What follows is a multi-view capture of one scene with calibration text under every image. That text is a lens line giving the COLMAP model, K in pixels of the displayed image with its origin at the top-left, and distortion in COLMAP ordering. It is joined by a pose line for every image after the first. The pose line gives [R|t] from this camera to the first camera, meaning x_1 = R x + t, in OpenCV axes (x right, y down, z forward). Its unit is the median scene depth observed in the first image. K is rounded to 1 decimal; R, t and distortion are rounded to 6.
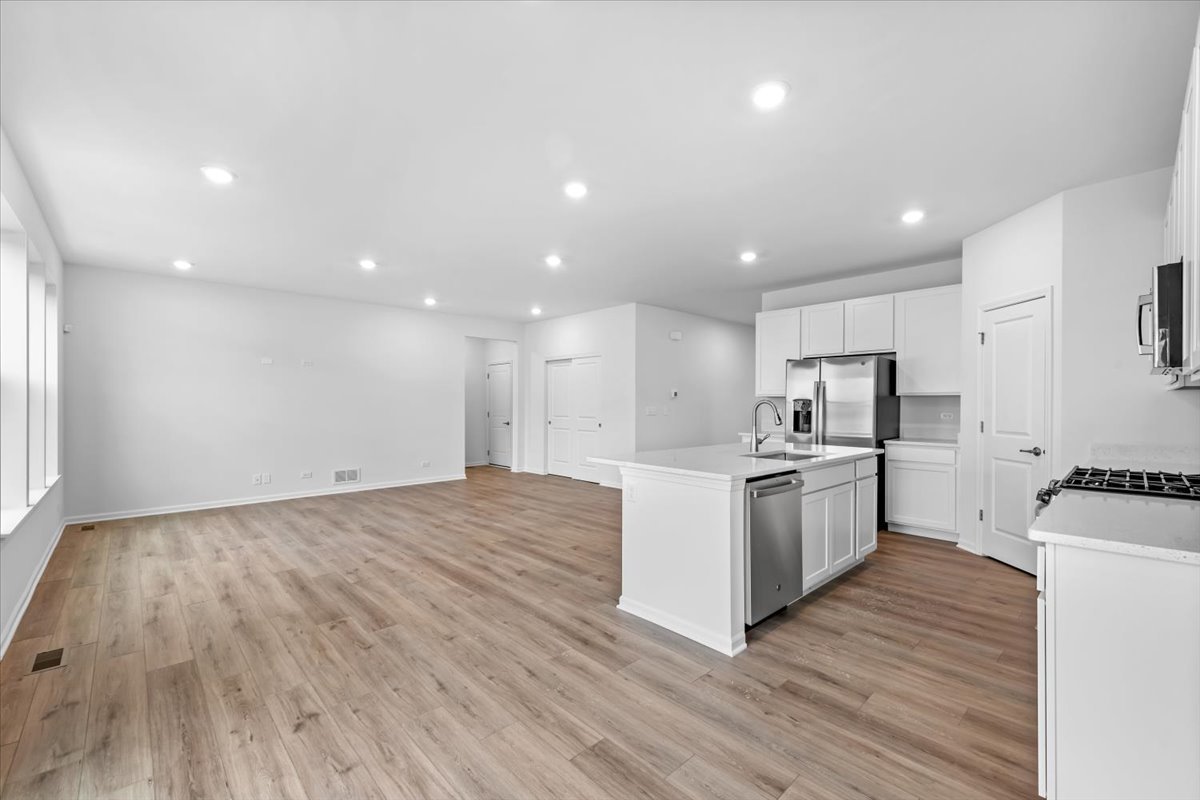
lens RADIAL K [[502.9, 0, 600.0], [0, 502.9, 400.0], [0, 0, 1]] dist [0.012309, -0.000519]
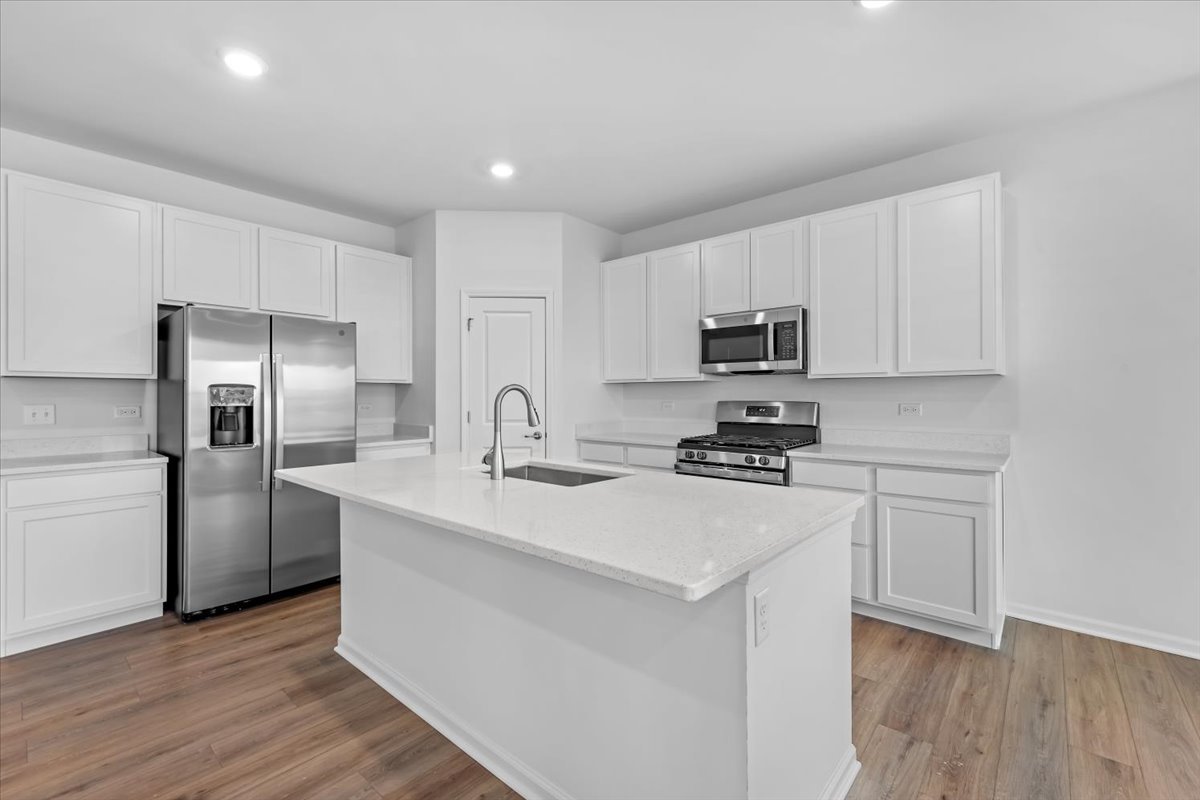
lens RADIAL K [[502.9, 0, 600.0], [0, 502.9, 400.0], [0, 0, 1]] dist [0.012309, -0.000519]
pose [[-0.100501, -0.006918, 0.994913, -0.302488], [-0.004173, 0.999970, 0.006532, 0.017220], [-0.994928, -0.003496, -0.100527, 1.157857]]
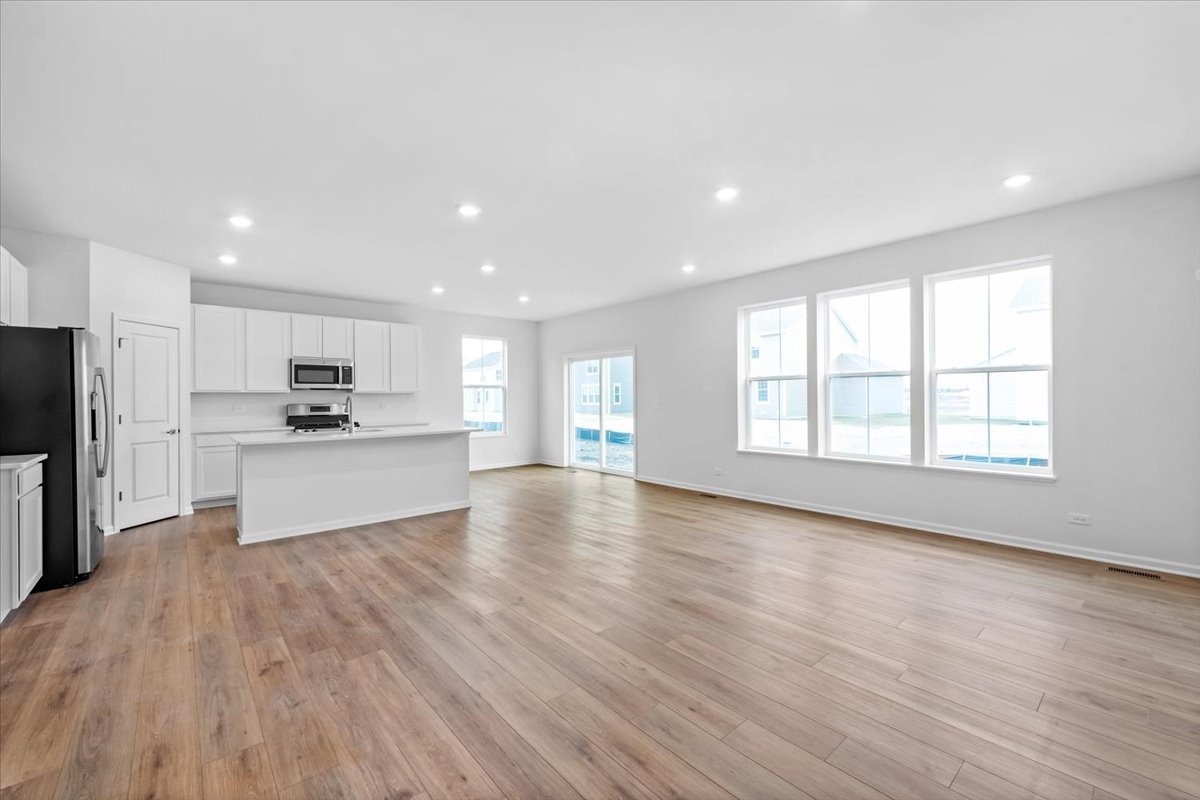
lens RADIAL K [[502.9, 0, 600.0], [0, 502.9, 400.0], [0, 0, 1]] dist [0.012309, -0.000519]
pose [[-0.998827, 0.009170, 0.047542, -0.539792], [0.008991, 0.999952, -0.003976, 0.030507], [-0.047576, -0.003544, -0.998861, 2.877174]]
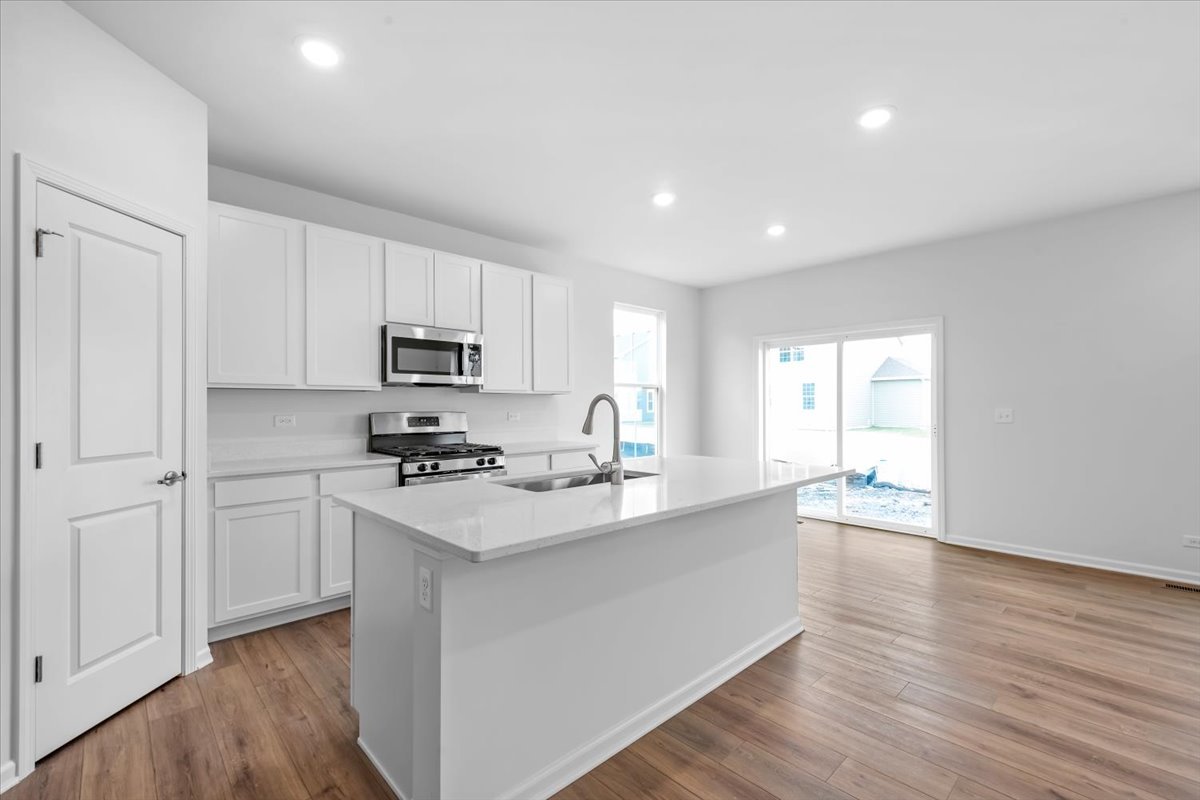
lens RADIAL K [[522.9, 0, 594.2], [0, 522.9, 406.1], [0, 0, 1]] dist [0.002768, 0.000315]
pose [[-0.999982, 0.004508, 0.003868, 0.401370], [0.004484, 0.999970, -0.006325, 0.022021], [-0.003897, -0.006307, -0.999973, 1.954637]]
